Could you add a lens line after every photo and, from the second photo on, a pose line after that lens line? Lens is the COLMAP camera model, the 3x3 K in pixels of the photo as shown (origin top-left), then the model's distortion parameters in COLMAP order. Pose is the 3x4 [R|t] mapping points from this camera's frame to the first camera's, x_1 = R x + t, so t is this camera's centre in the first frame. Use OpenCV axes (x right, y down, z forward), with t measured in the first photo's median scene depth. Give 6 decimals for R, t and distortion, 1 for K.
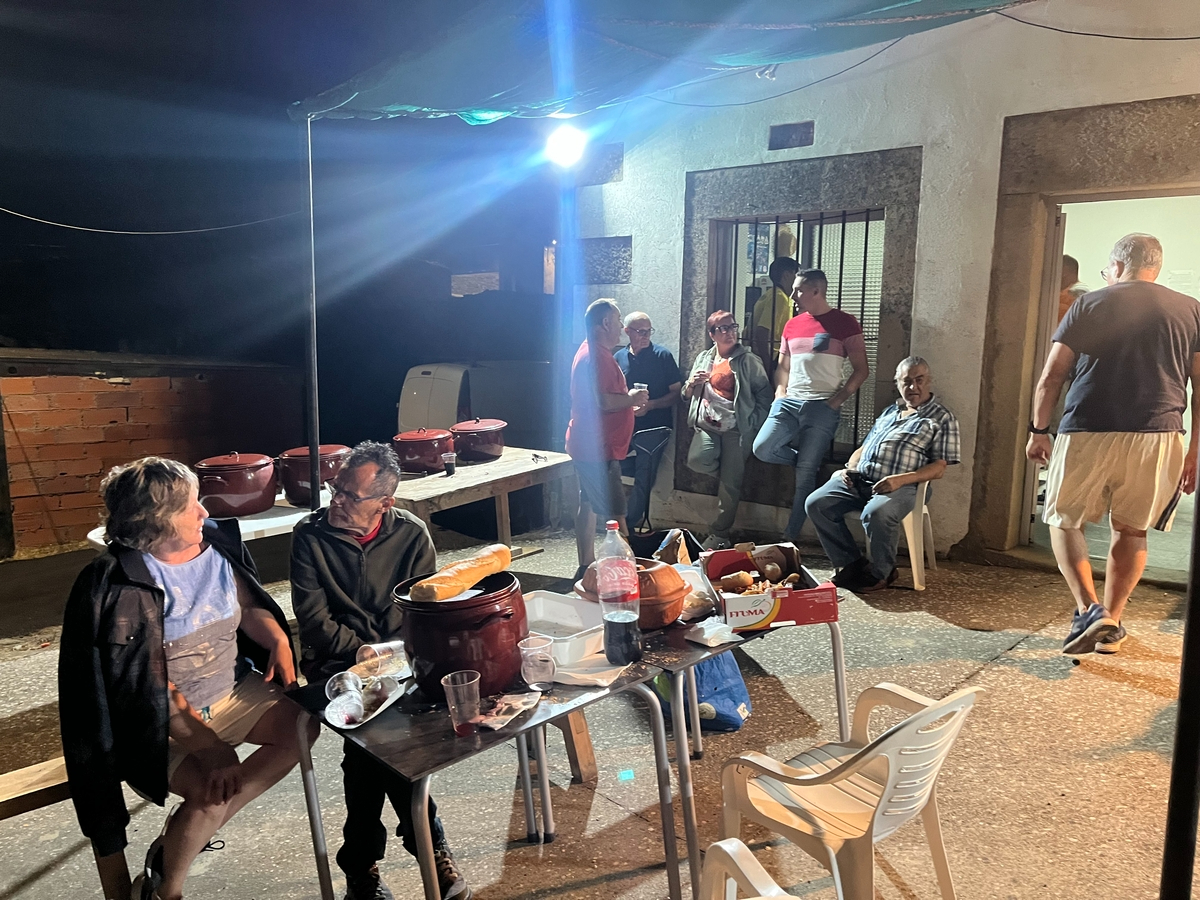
lens RADIAL K [[943.7, 0, 600.0], [0, 943.7, 450.0], [0, 0, 1]] dist [0.000670, -0.004404]
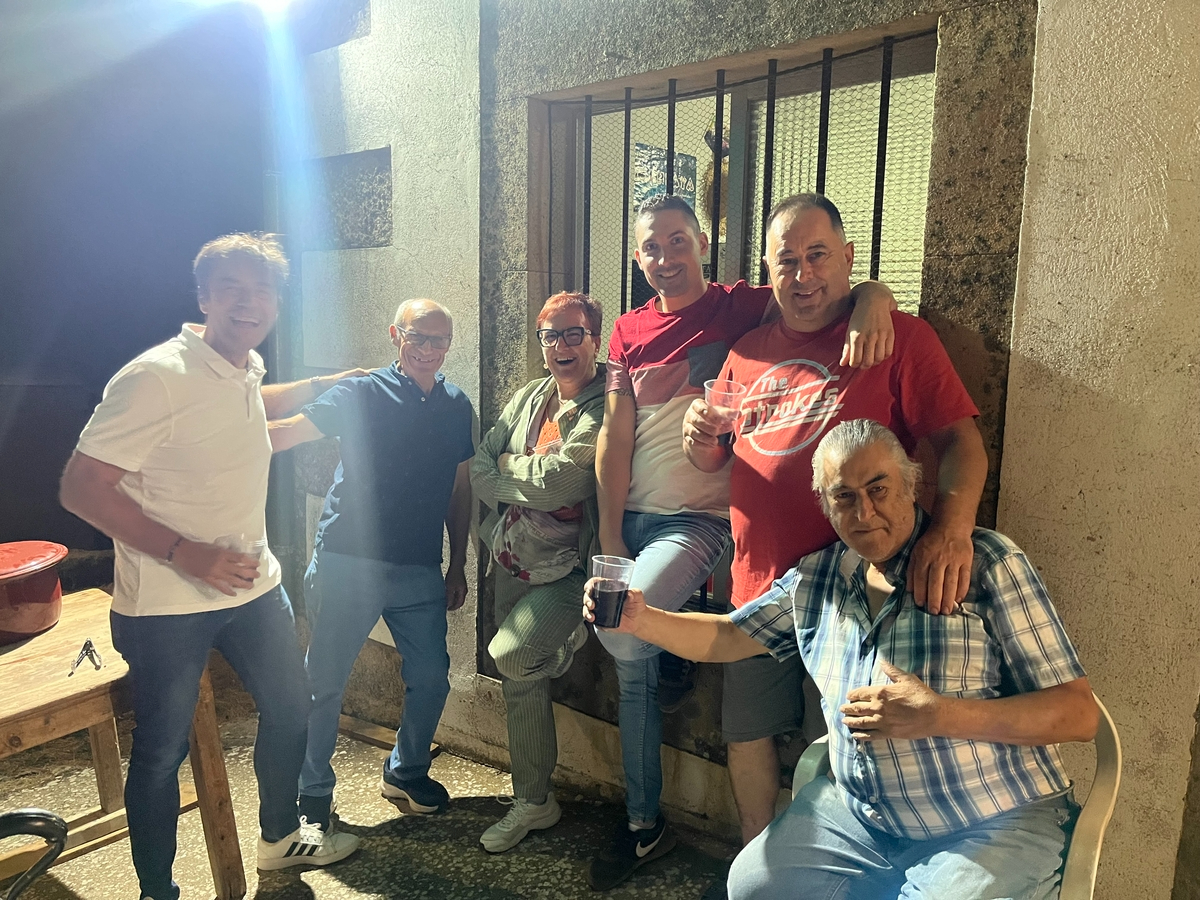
lens RADIAL K [[943.7, 0, 600.0], [0, 943.7, 450.0], [0, 0, 1]] dist [0.000670, -0.004404]
pose [[0.999734, 0.002398, 0.022933, 0.138376], [-0.002337, 0.999994, -0.002669, -0.074617], [-0.022940, 0.002615, 0.999733, 0.543814]]
